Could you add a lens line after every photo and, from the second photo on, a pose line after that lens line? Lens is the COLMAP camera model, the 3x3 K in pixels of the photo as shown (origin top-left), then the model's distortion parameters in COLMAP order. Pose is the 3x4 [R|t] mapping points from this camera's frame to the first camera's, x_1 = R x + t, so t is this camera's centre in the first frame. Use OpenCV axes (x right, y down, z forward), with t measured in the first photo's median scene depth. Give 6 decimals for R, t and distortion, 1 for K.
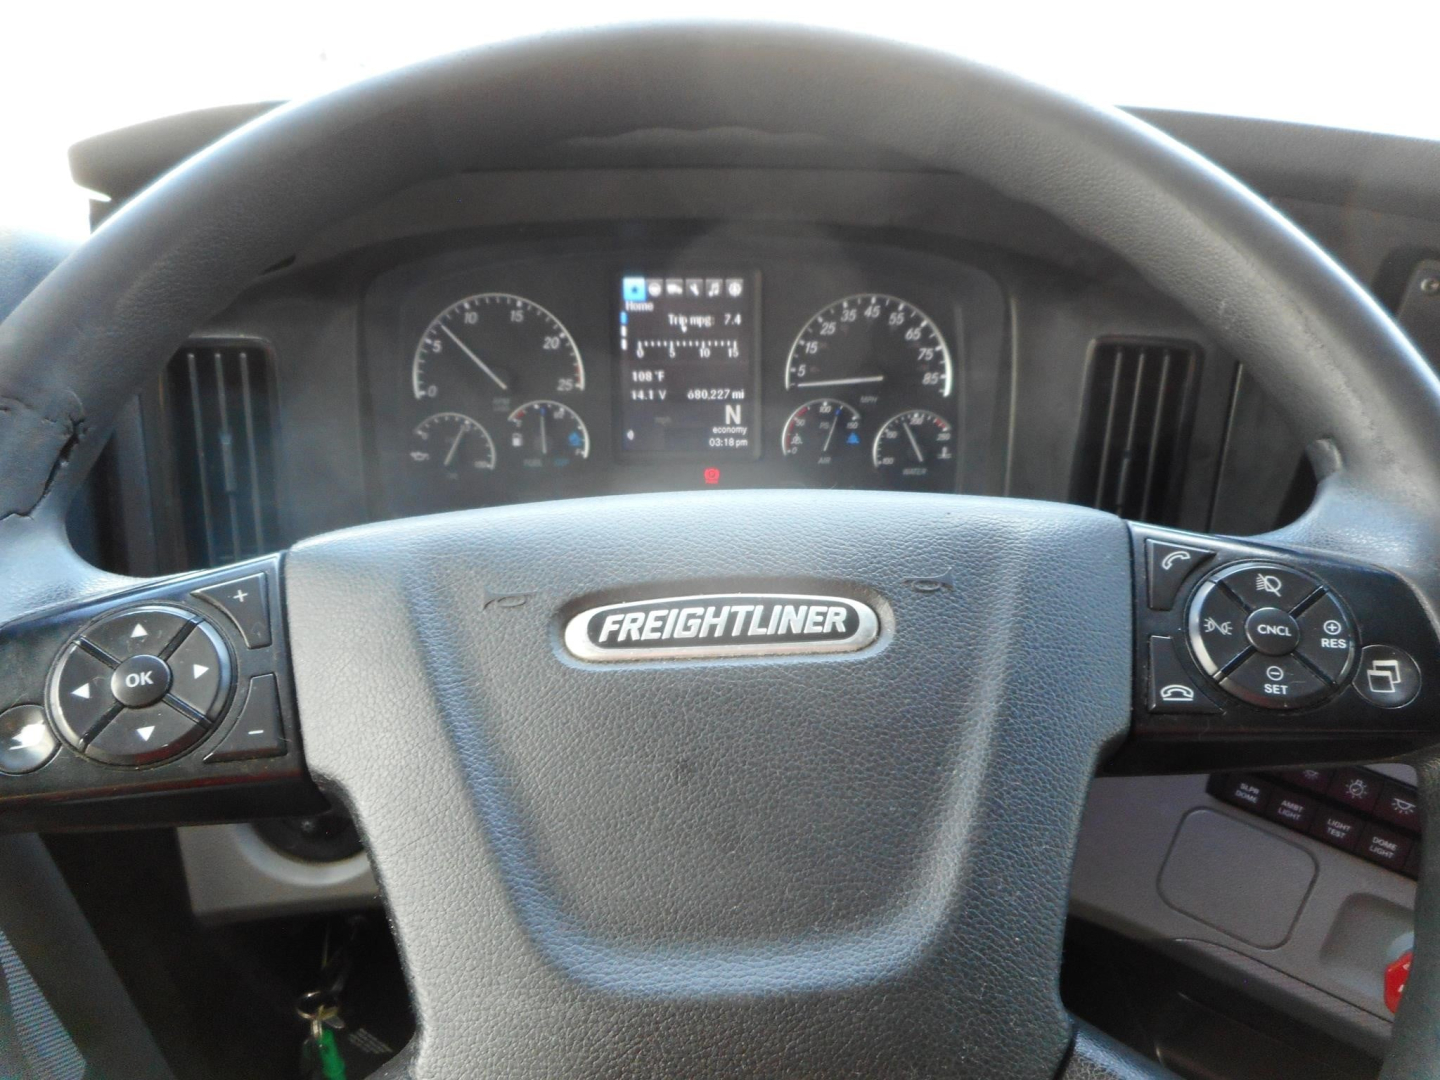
lens RADIAL K [[1079.7, 0, 735.0], [0, 1079.7, 545.4], [0, 0, 1]] dist [0.004693, -0.005601]
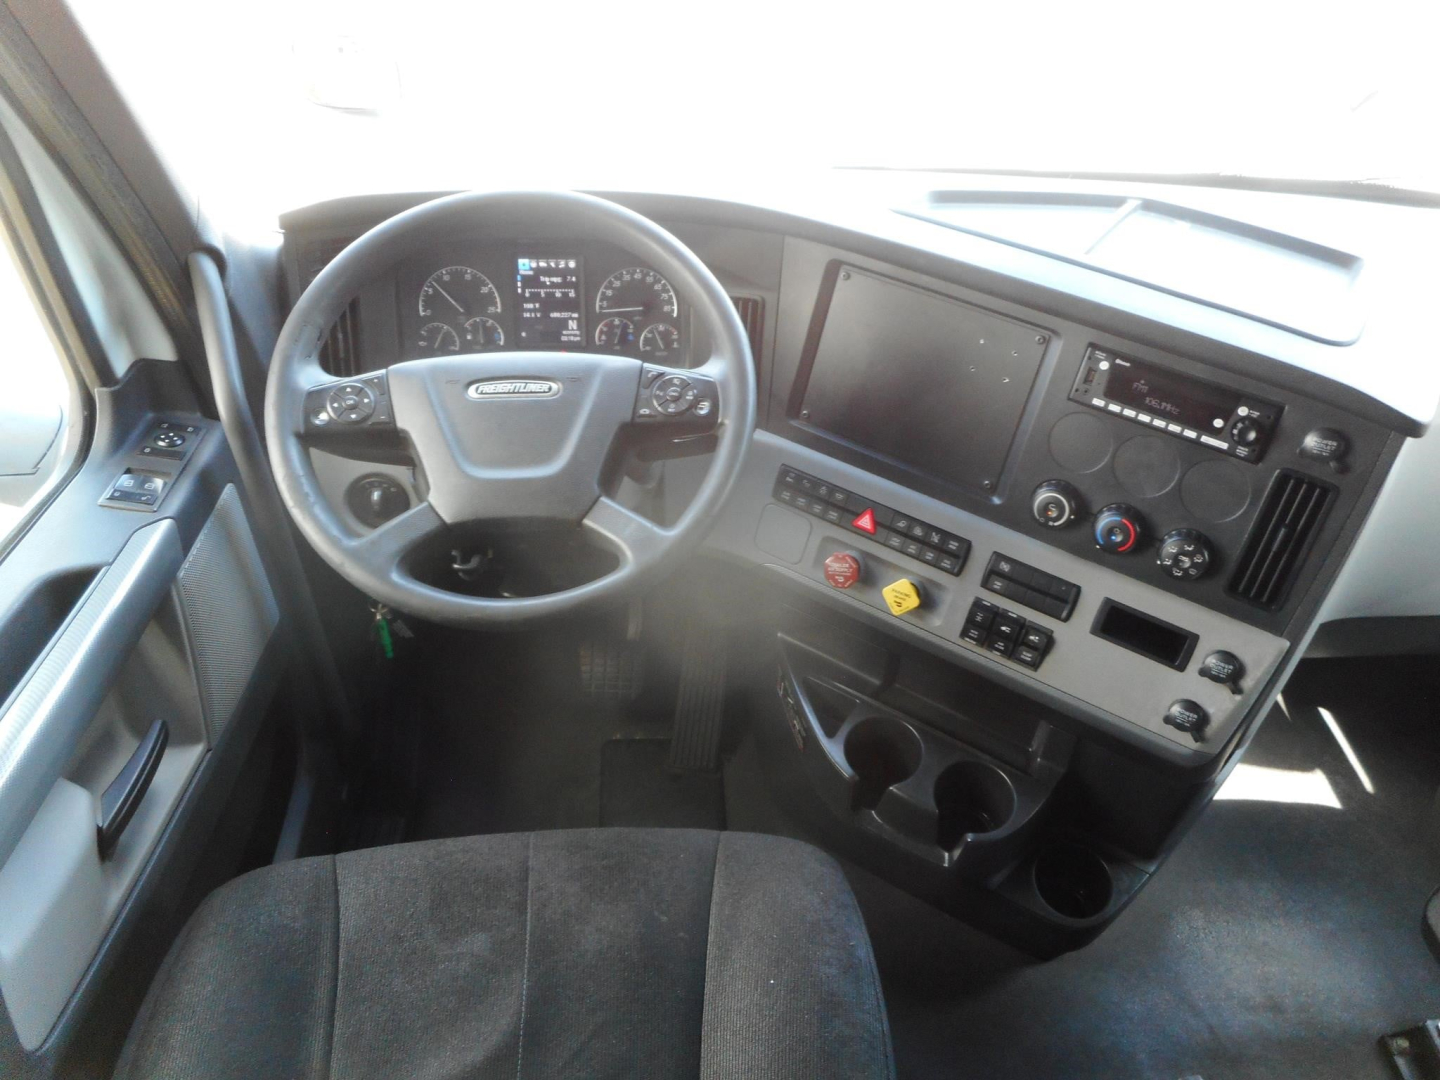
lens RADIAL K [[1079.7, 0, 719.7], [0, 1079.7, 546.9], [0, 0, 1]] dist [0.004693, -0.005601]
pose [[0.999908, 0.011585, -0.007109, 0.309601], [-0.010881, 0.995680, 0.092212, 0.112924], [0.008147, -0.092126, 0.995714, -1.141959]]
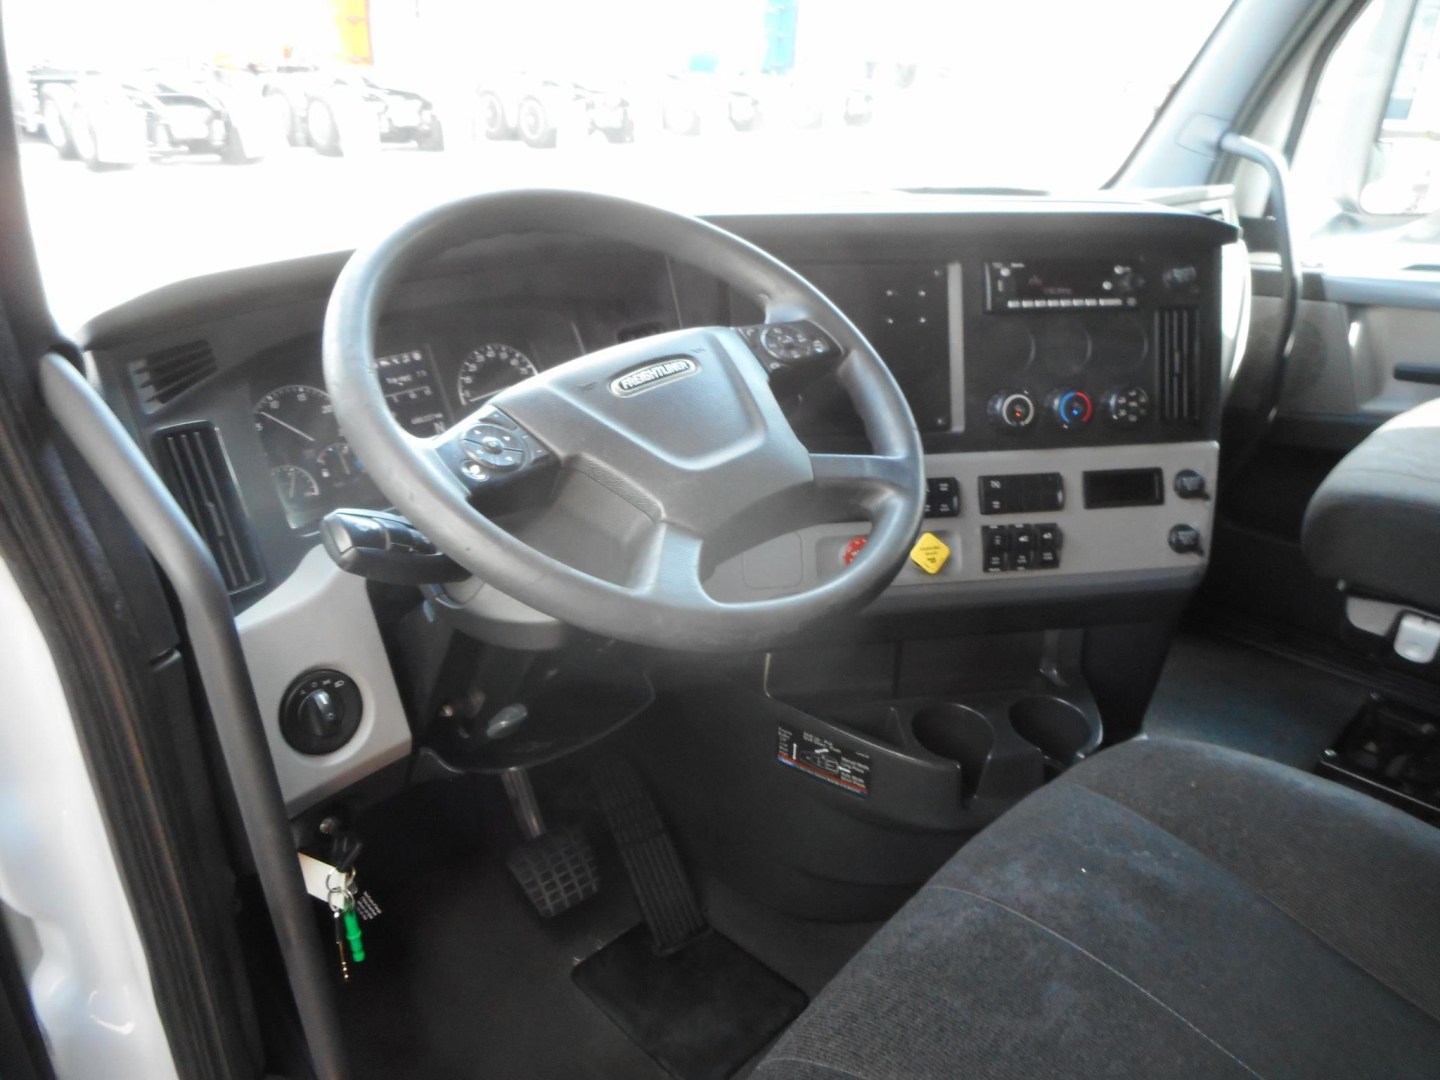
lens RADIAL K [[1079.7, 0, 710.3], [0, 1079.7, 541.5], [0, 0, 1]] dist [0.004693, -0.005601]
pose [[0.746641, -0.298207, 0.594642, -0.751369], [0.400579, 0.915205, -0.044007, 0.287050], [-0.531096, 0.271059, 0.802785, -0.526478]]
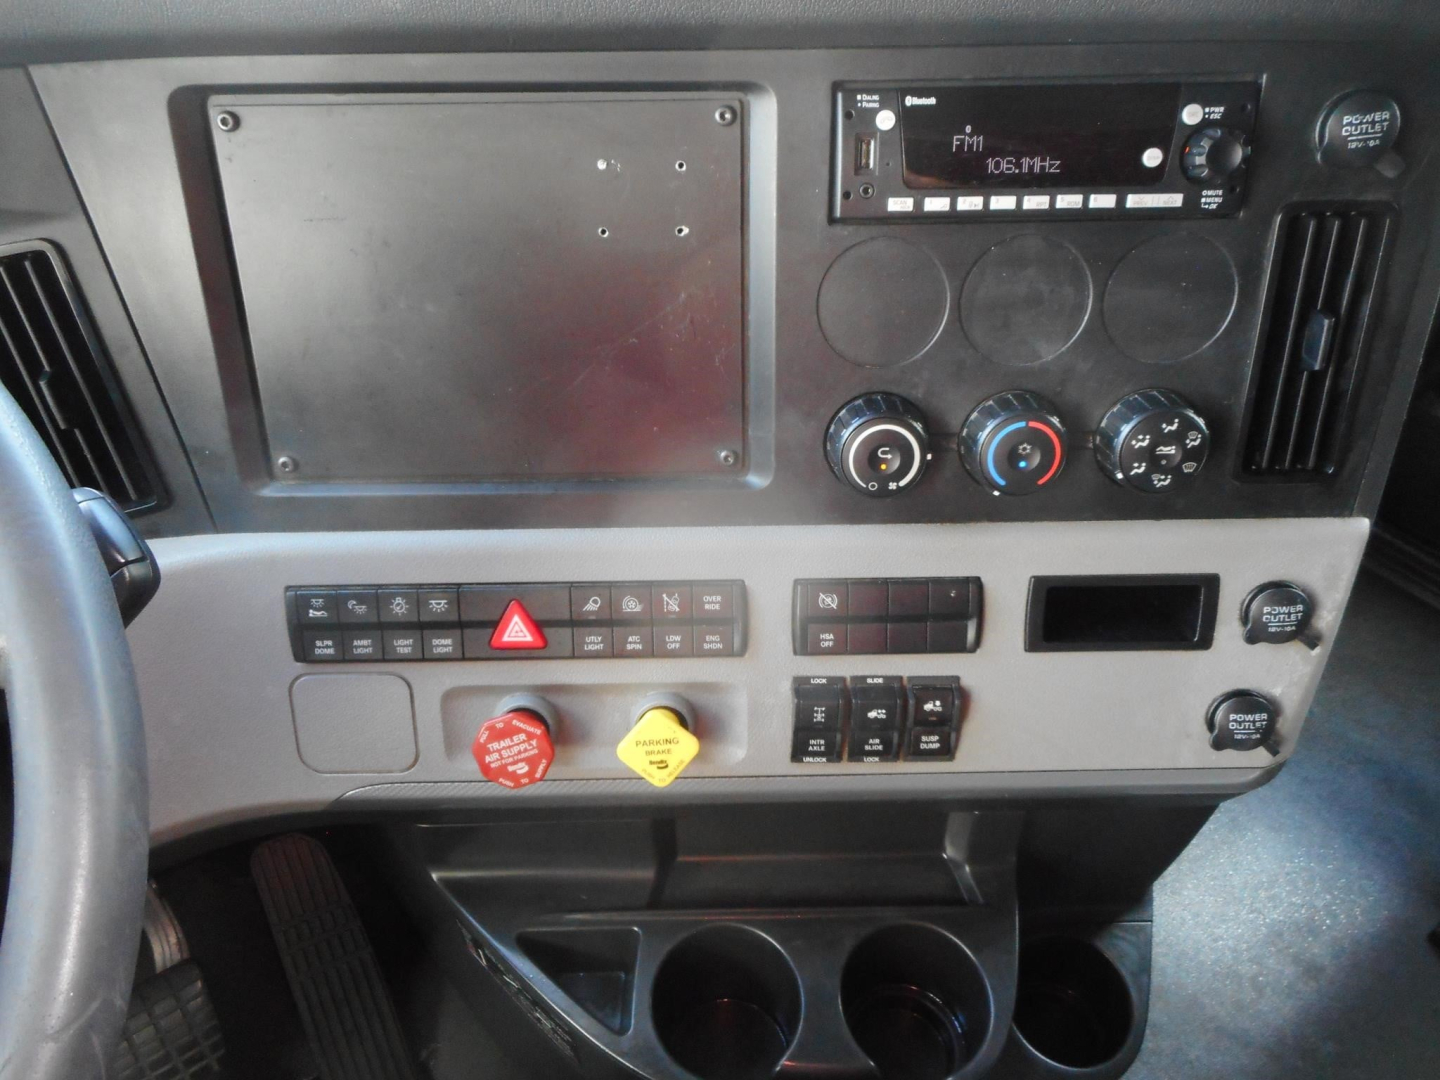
lens RADIAL K [[1079.7, 0, 717.9], [0, 1079.7, 539.0], [0, 0, 1]] dist [0.004693, -0.005601]
pose [[0.844594, -0.402943, 0.352559, 0.414498], [0.352123, 0.914080, 0.201162, 0.053242], [-0.403324, -0.045756, 0.913913, -0.070919]]
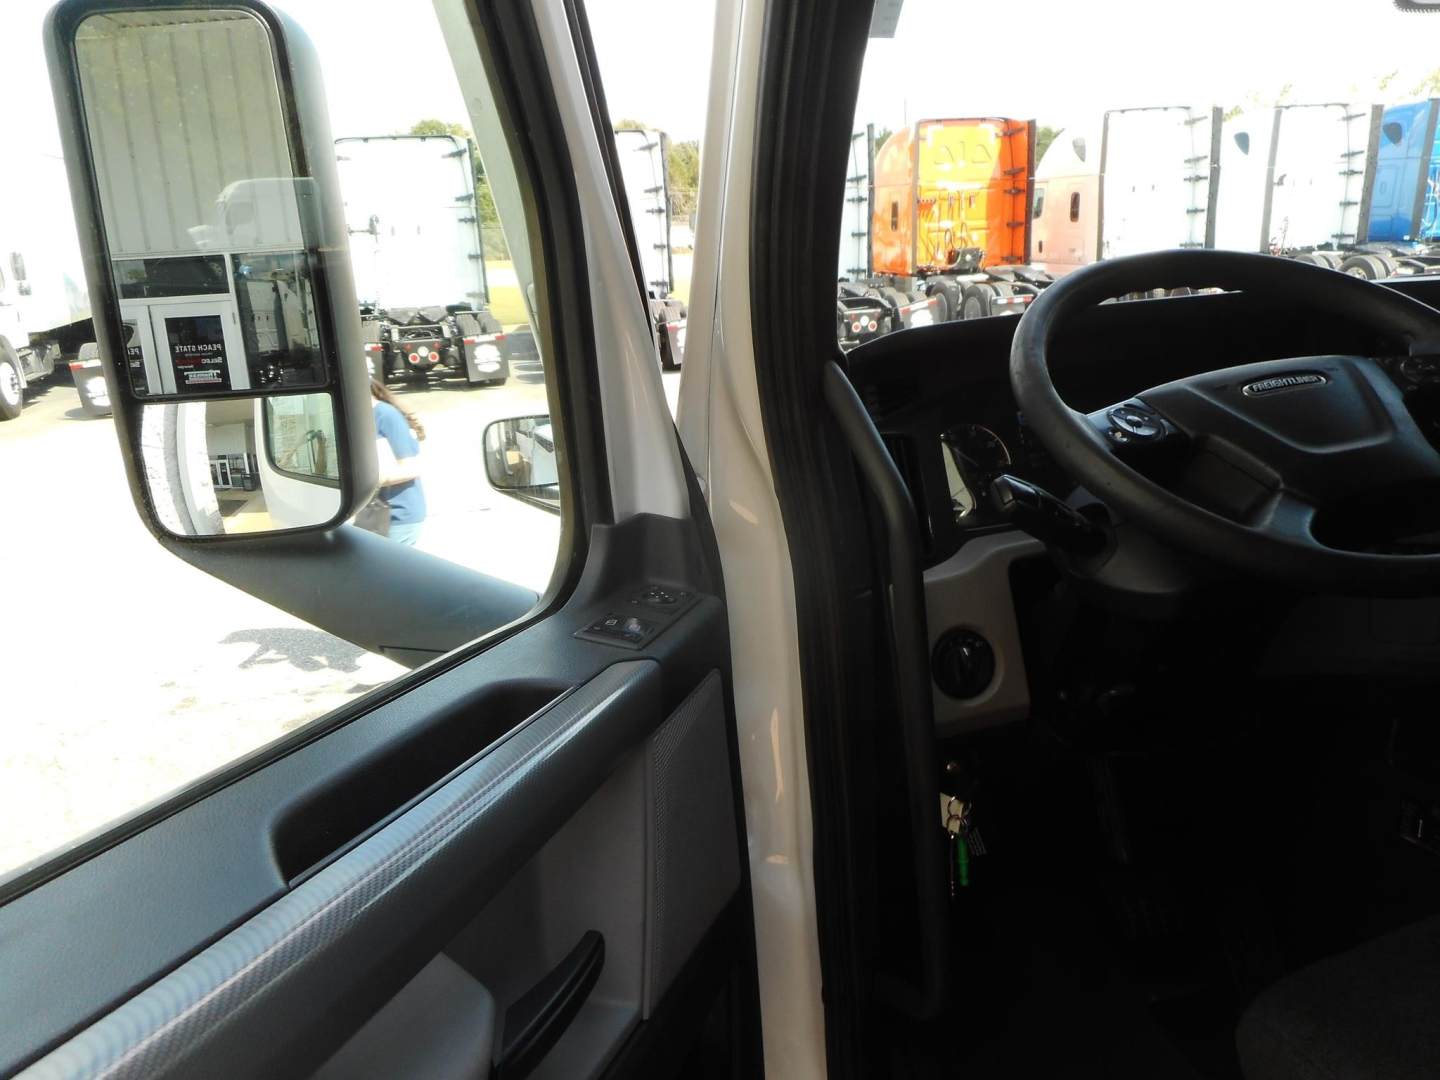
lens RADIAL K [[1079.7, 0, 701.0], [0, 1079.7, 562.6], [0, 0, 1]] dist [0.004693, -0.005601]
pose [[0.980728, -0.137765, 0.138540, -1.004579], [0.178653, 0.919388, -0.350441, 0.618894], [-0.079094, 0.368438, 0.926282, -0.739241]]
